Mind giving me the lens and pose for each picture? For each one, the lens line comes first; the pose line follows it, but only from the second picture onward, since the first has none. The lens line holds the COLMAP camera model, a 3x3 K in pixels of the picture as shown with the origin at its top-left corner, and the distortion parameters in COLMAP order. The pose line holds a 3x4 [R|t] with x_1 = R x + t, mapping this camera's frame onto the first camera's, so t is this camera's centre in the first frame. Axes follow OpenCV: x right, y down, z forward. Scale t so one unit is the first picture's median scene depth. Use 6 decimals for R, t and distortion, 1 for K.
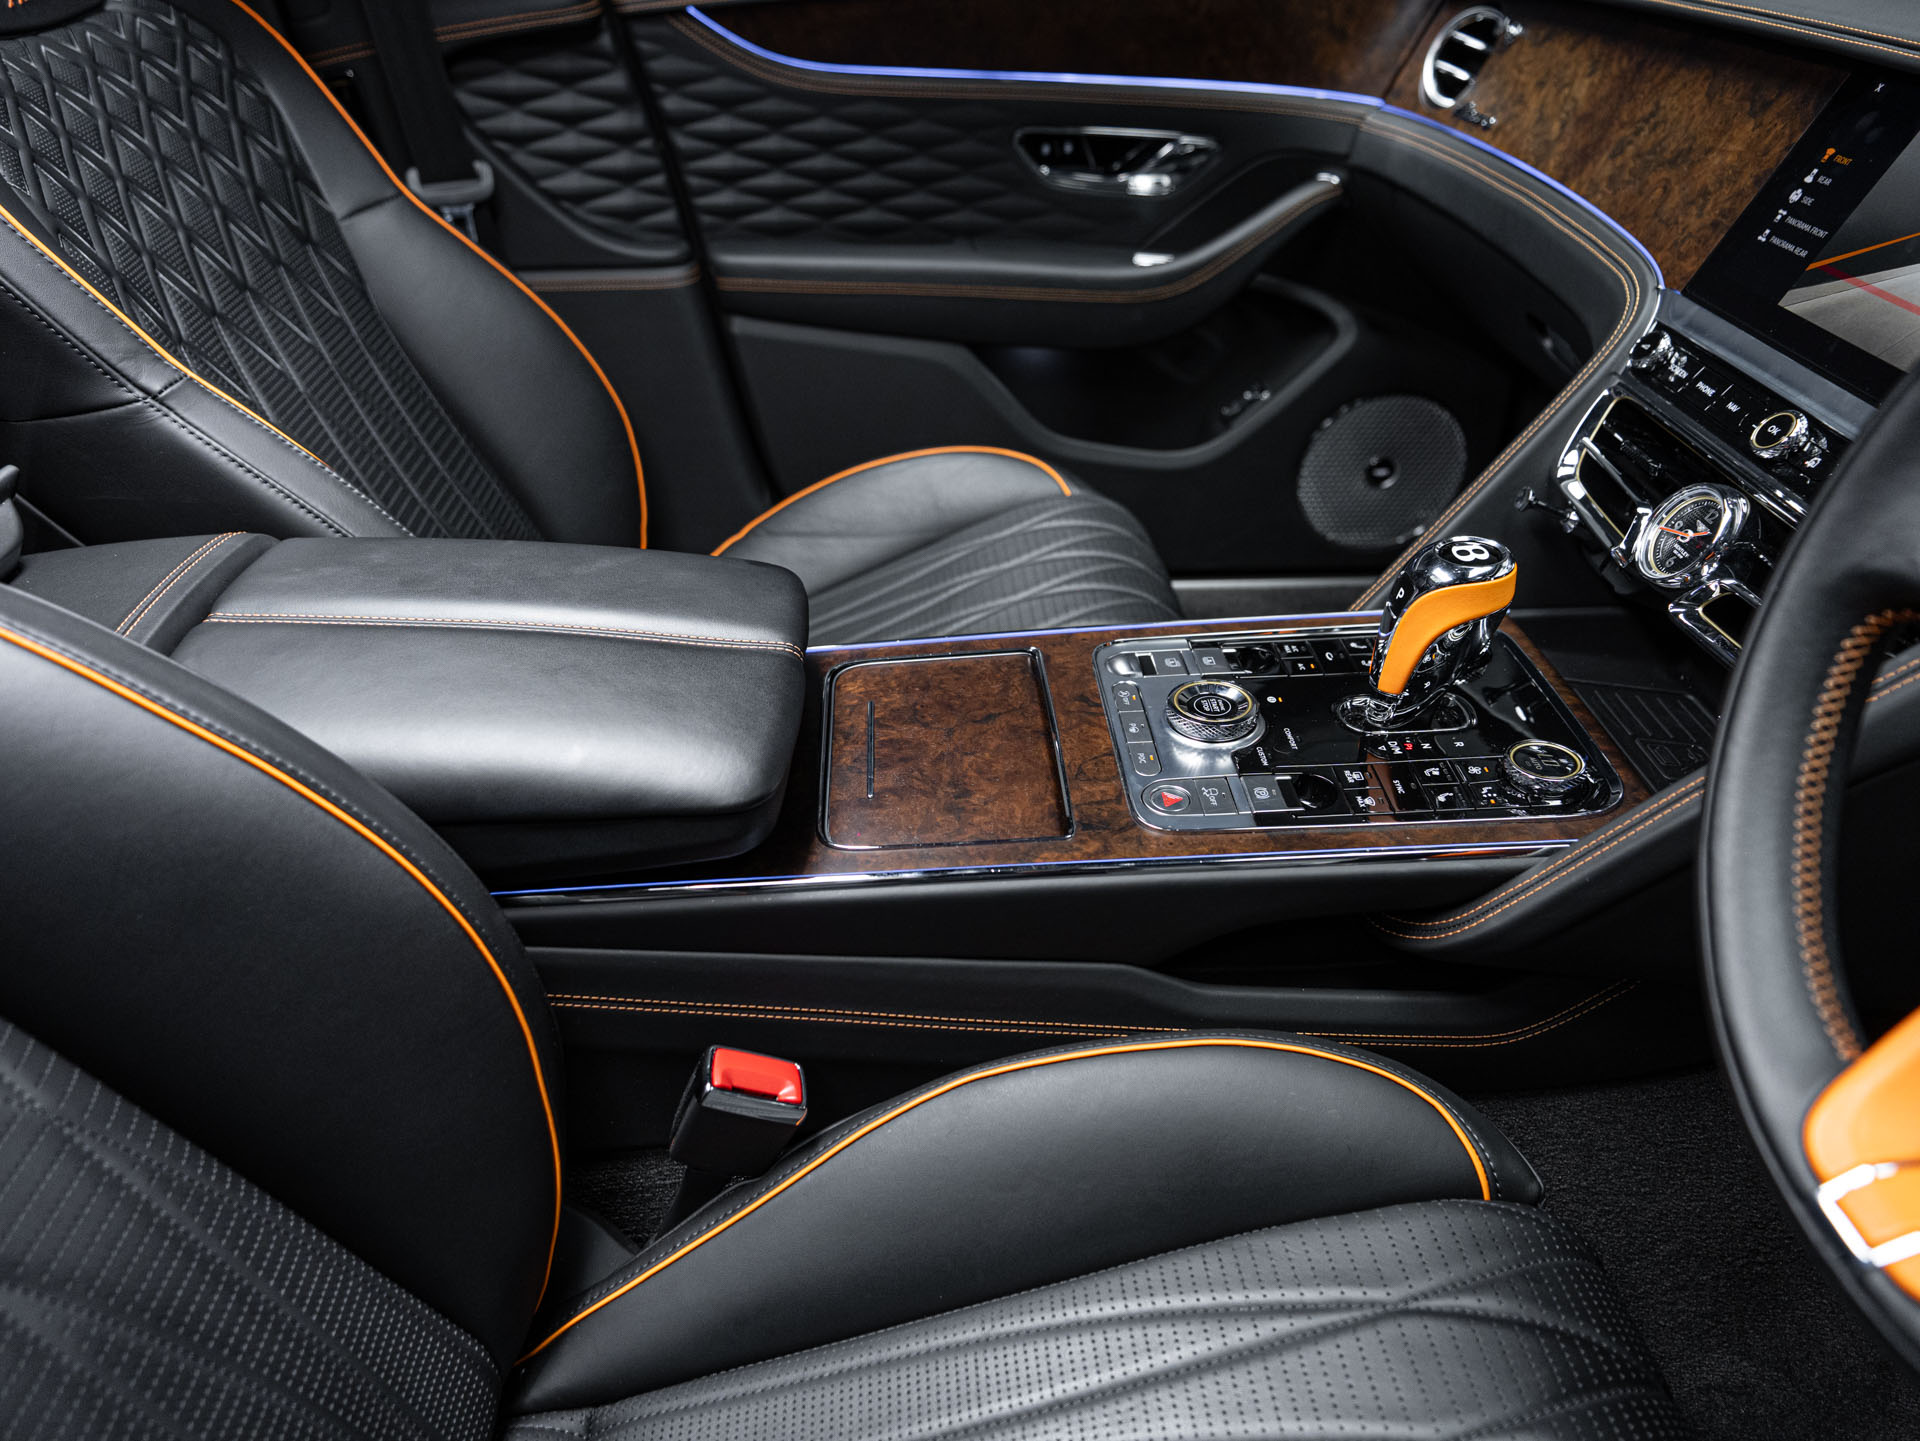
lens RADIAL K [[1446.2, 0, 960.0], [0, 1446.2, 720.5], [0, 0, 1]] dist [-0.024334, 0.058809]
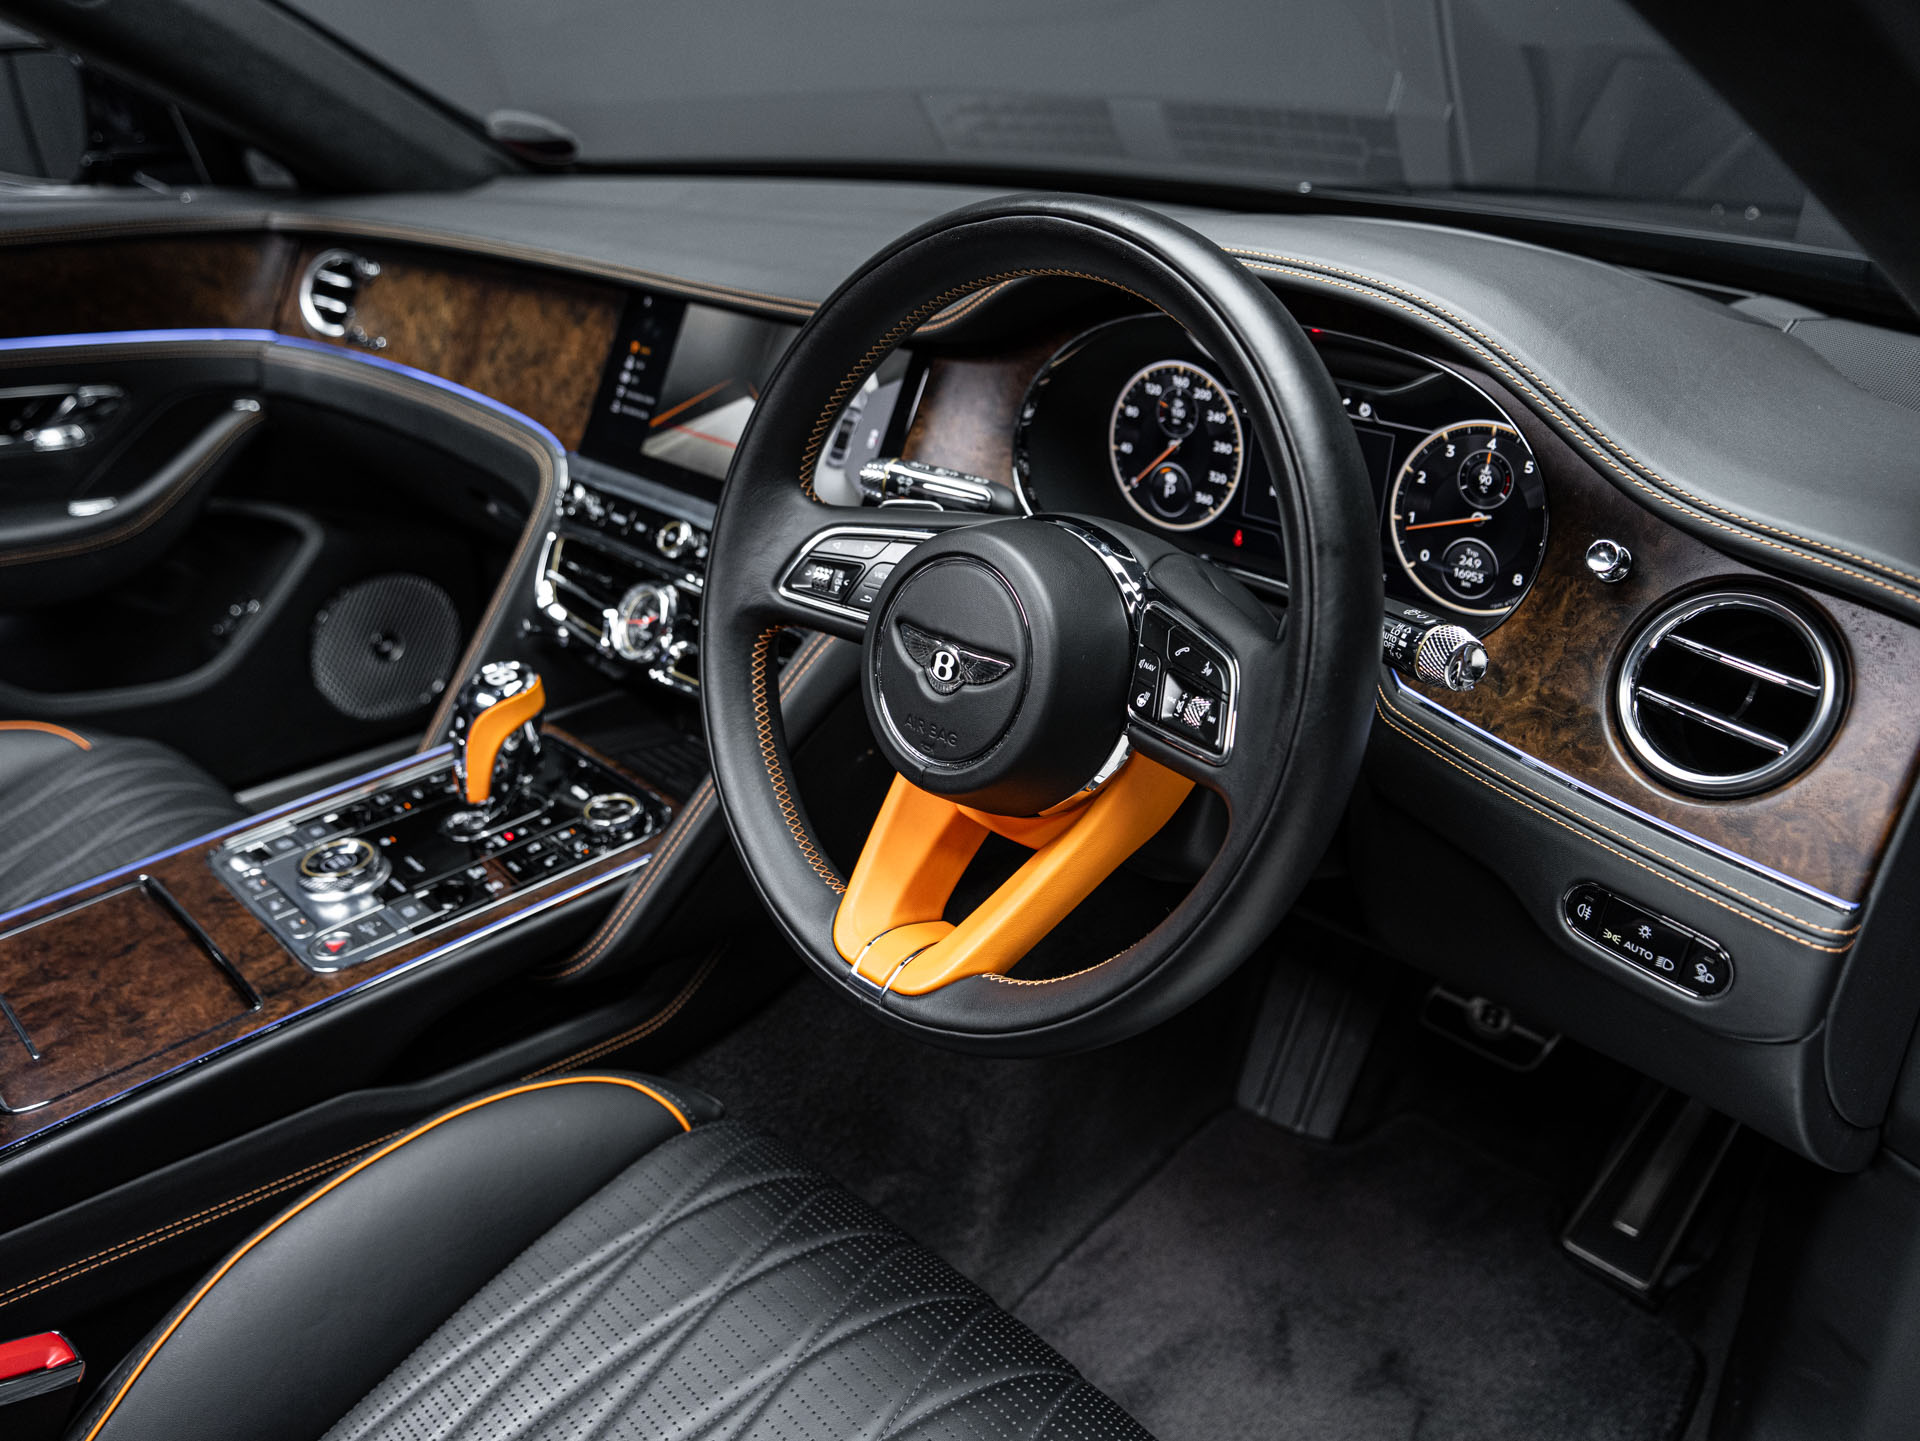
lens RADIAL K [[1446.2, 0, 960.0], [0, 1446.2, 720.5], [0, 0, 1]] dist [-0.024334, 0.058809]
pose [[0.747411, -0.289744, 0.597850, -0.109258], [0.353819, 0.935250, 0.010930, 0.046035], [-0.562306, 0.203362, 0.801534, -0.227619]]
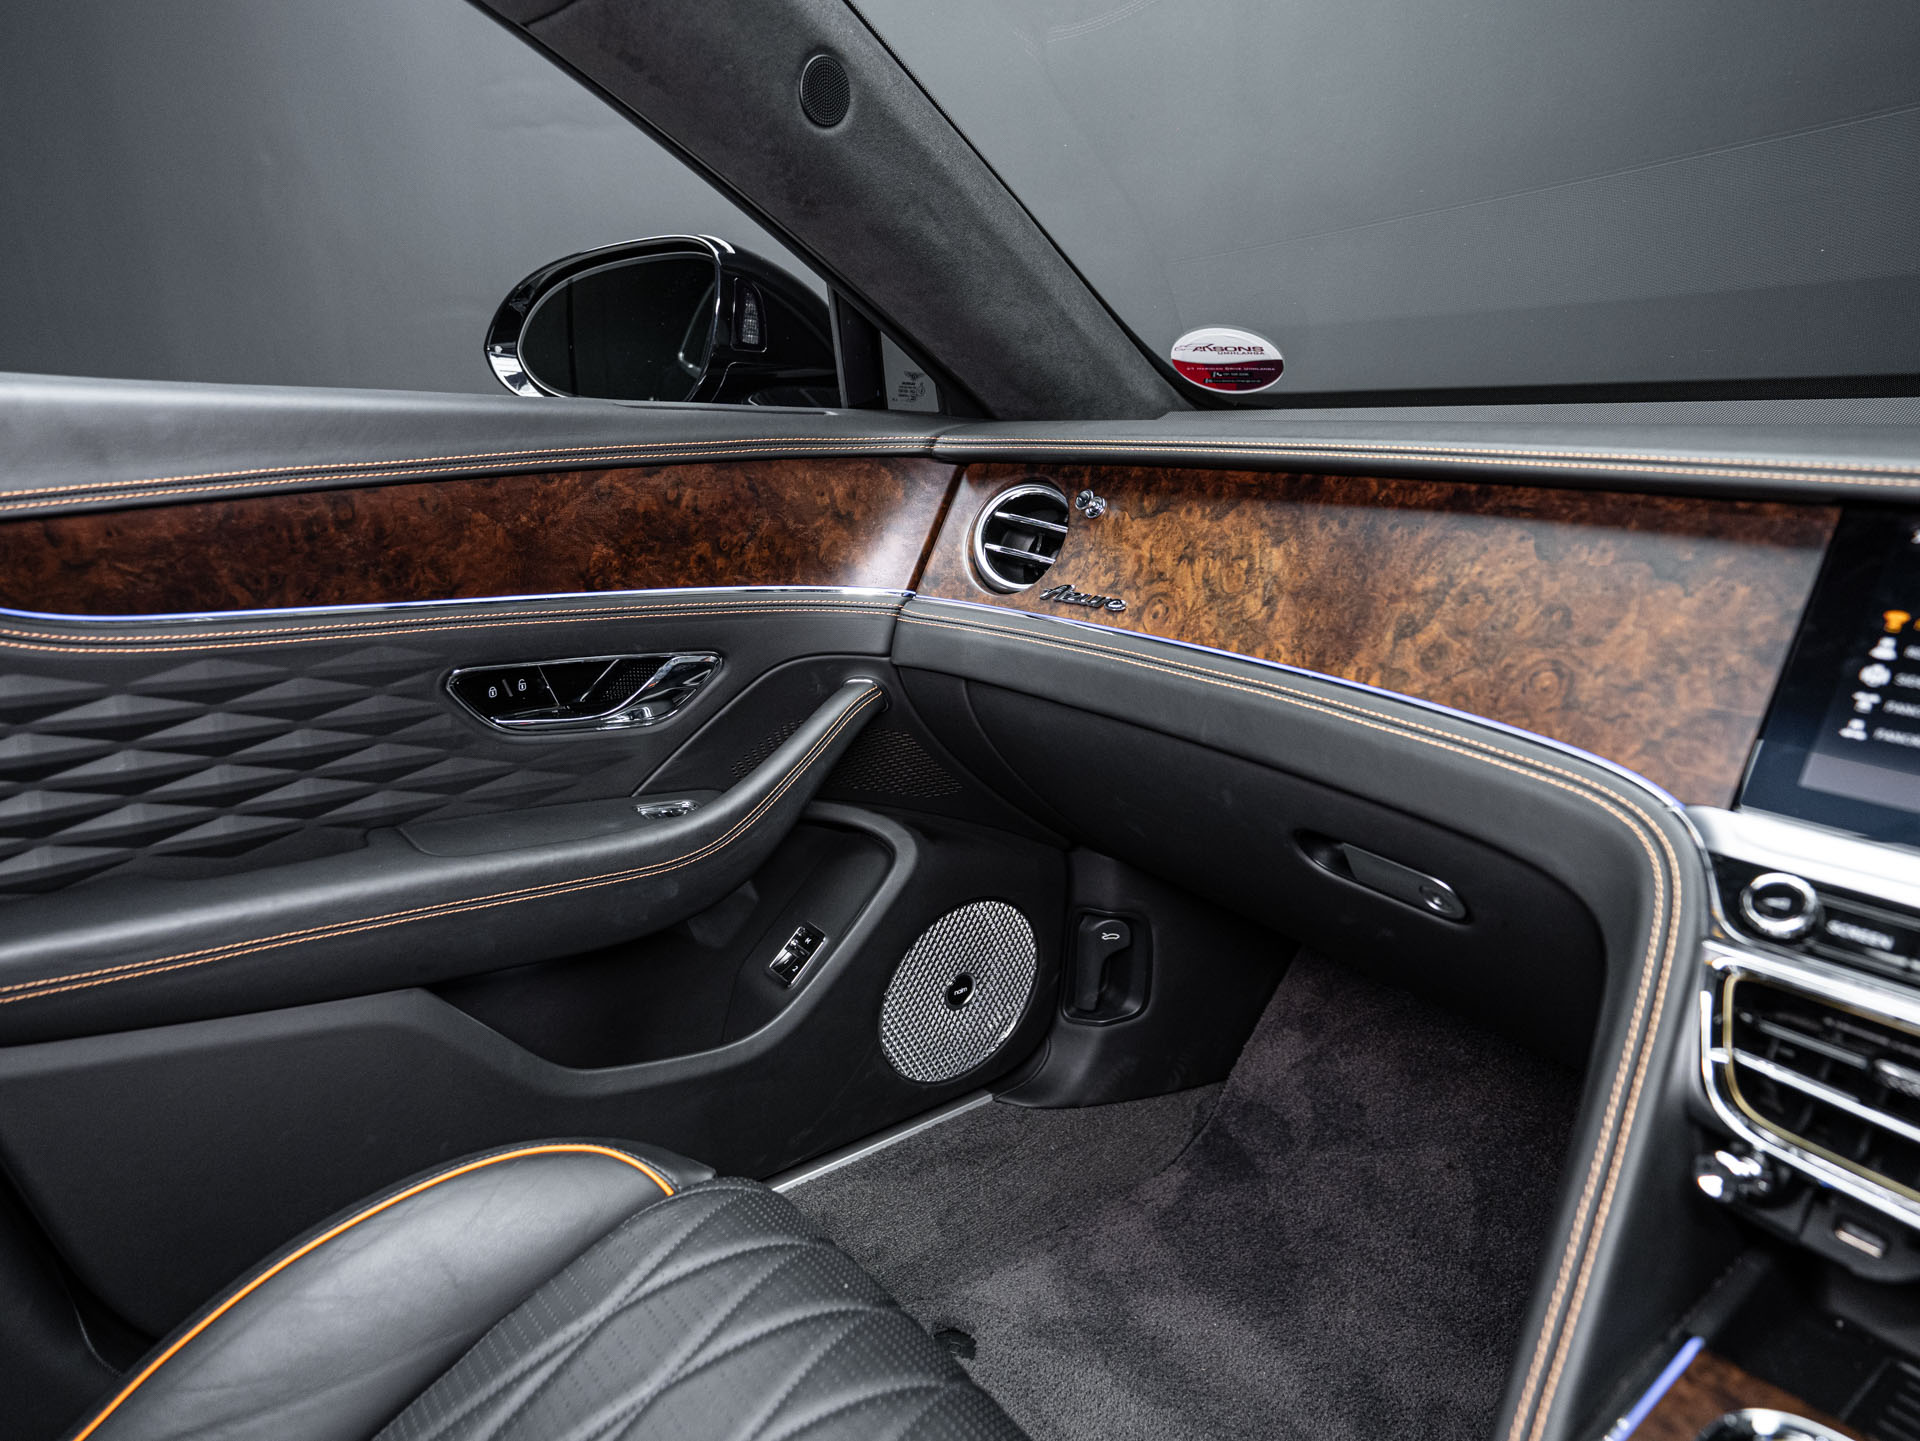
lens RADIAL K [[1195.1, 0, 960.0], [0, 1195.1, 720.5], [0, 0, 1]] dist [-0.073844, 0.063002]
pose [[0.816140, -0.147612, 0.558682, -0.137705], [0.297870, 0.935941, -0.187849, -0.356502], [-0.495165, 0.319726, 0.807829, 0.732084]]
